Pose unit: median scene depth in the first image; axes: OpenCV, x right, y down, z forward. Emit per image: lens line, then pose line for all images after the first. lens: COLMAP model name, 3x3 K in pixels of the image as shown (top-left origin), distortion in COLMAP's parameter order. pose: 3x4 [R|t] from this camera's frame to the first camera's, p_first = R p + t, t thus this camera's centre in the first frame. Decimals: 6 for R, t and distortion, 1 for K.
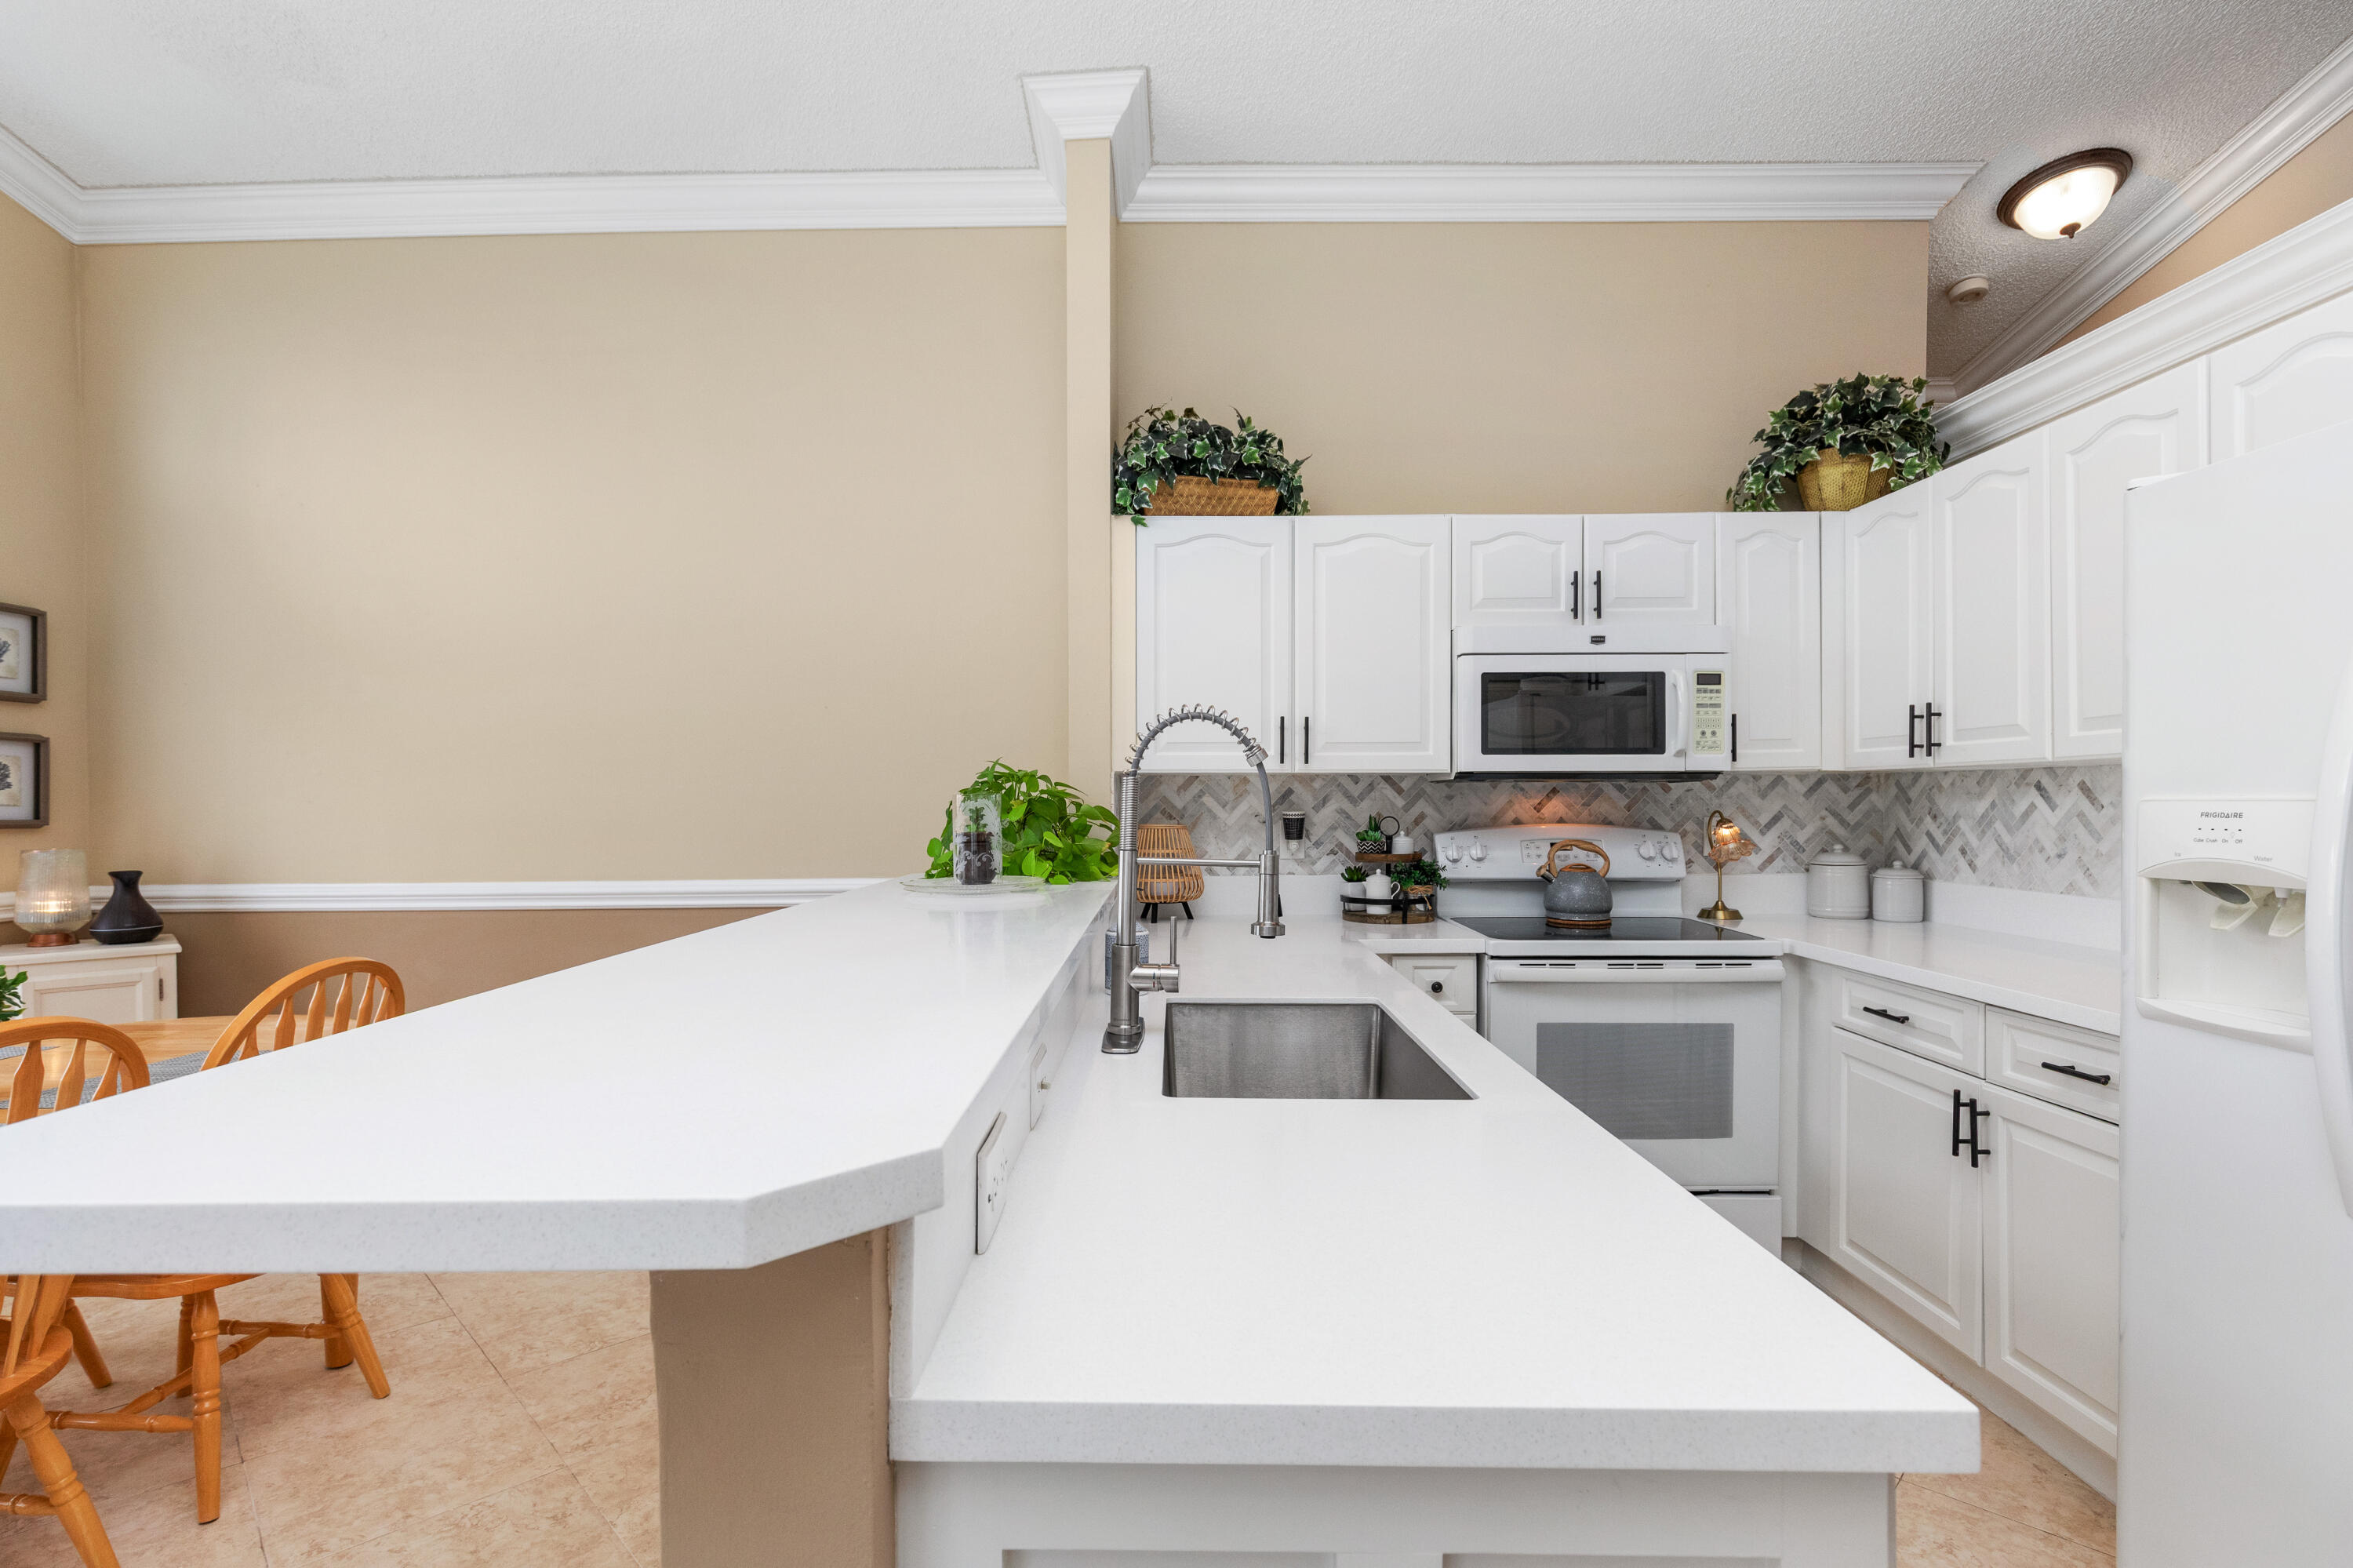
lens RADIAL K [[1141.8, 0, 1176.5], [0, 1141.8, 784.0], [0, 0, 1]] dist [-0.000055, -0.000343]
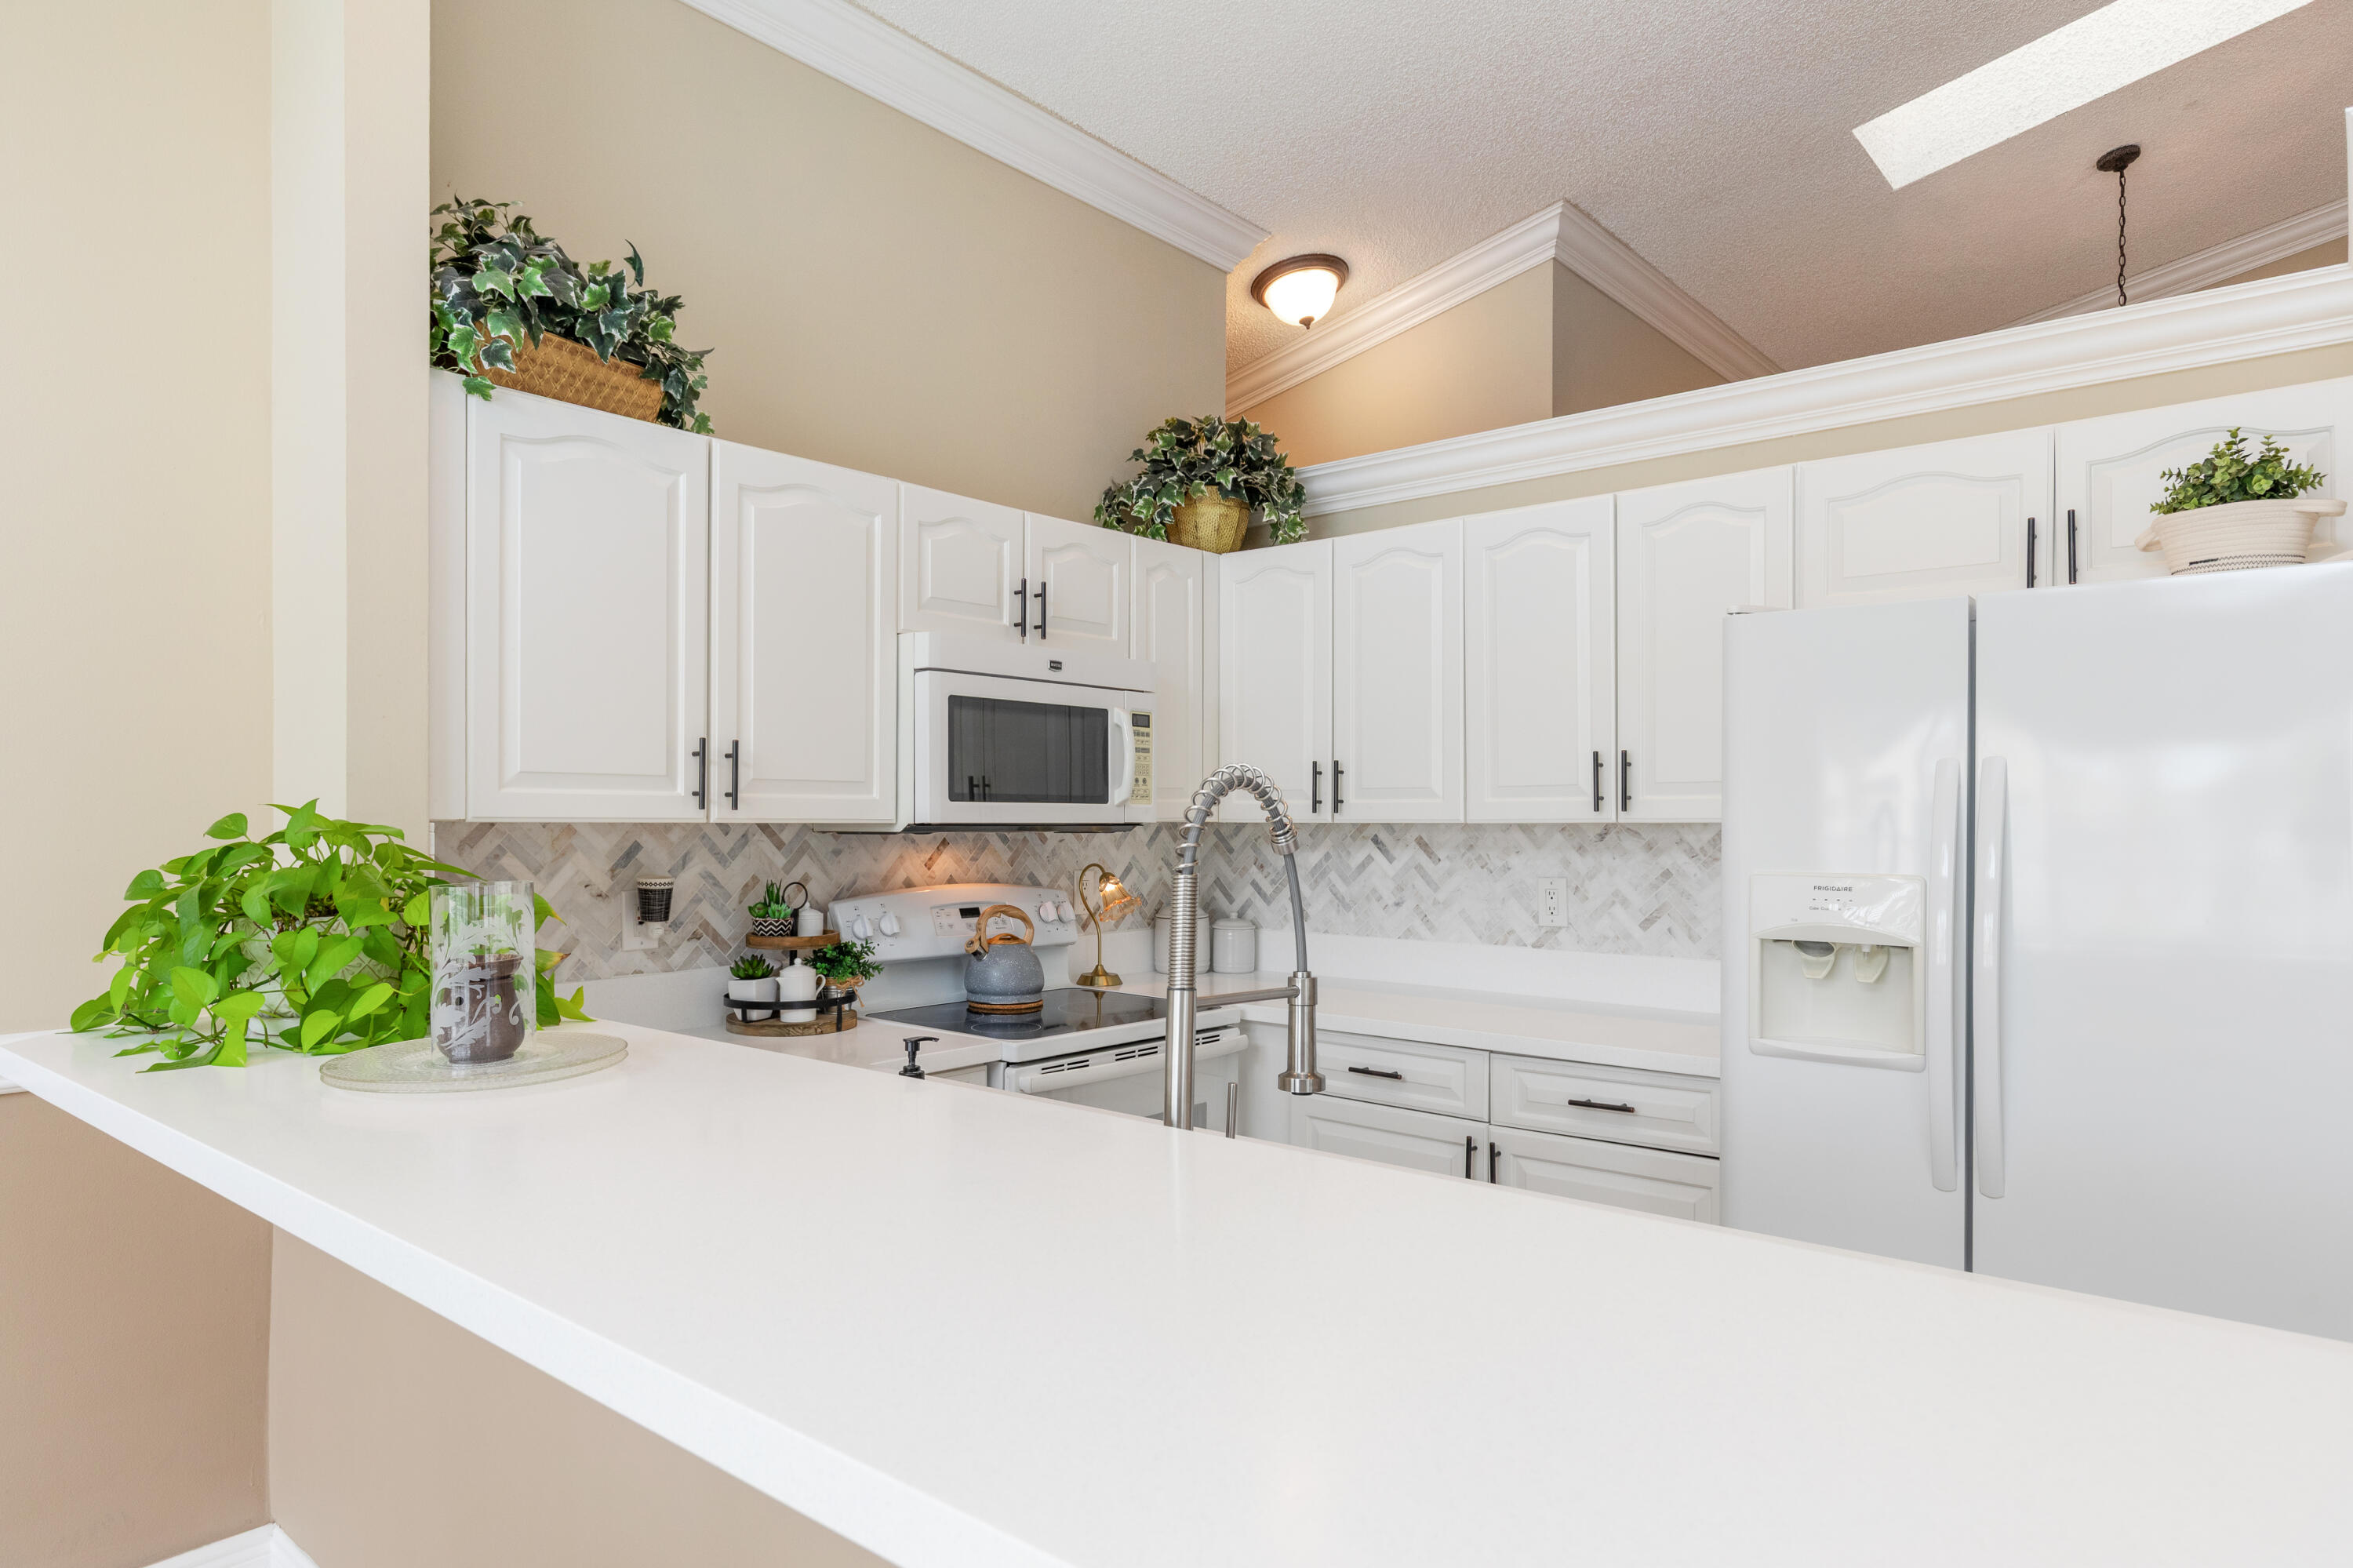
lens RADIAL K [[1386.6, 0, 1176.7], [0, 1386.6, 799.6], [0, 0, 1]] dist [-0.000903, -0.000484]
pose [[0.639314, 0.014781, 0.768804, -0.333213], [-0.016599, 0.999848, -0.005420, -0.022991], [-0.768767, -0.009297, 0.639462, 0.267635]]
